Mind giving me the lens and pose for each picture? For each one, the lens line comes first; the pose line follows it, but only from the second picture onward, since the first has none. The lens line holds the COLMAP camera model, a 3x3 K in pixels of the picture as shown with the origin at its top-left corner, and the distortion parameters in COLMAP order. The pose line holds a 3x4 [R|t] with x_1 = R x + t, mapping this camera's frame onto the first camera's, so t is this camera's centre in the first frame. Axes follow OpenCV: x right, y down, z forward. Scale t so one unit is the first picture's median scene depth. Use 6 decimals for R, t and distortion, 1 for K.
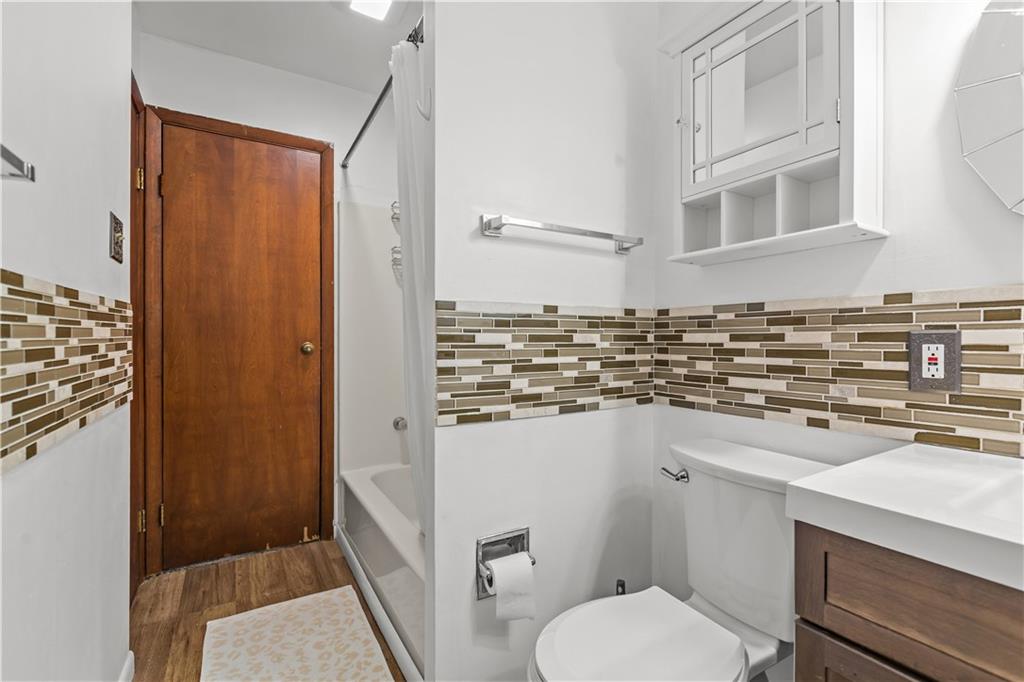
lens RADIAL K [[458.8, 0, 542.8], [0, 458.8, 339.8], [0, 0, 1]] dist [0.001240, -0.000001]
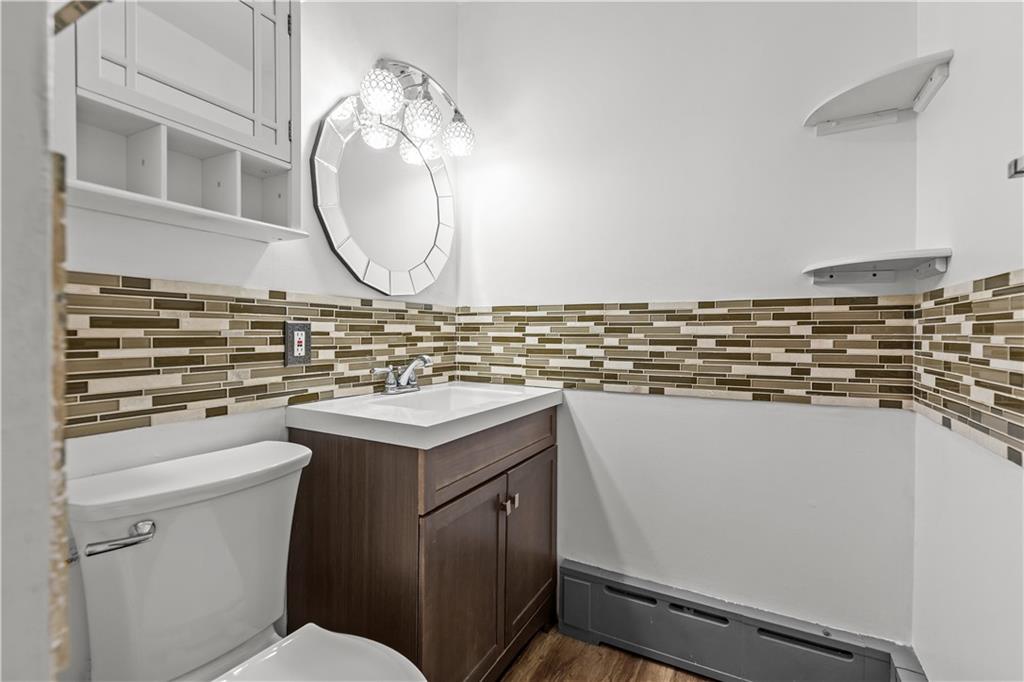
lens RADIAL K [[458.8, 0, 515.4], [0, 458.8, 340.8], [0, 0, 1]] dist [0.001240, -0.000001]
pose [[-0.476891, -0.024154, 0.878630, -0.644664], [-0.013107, 0.999707, 0.020369, 0.000976], [-0.878865, -0.001802, -0.477068, 1.029904]]
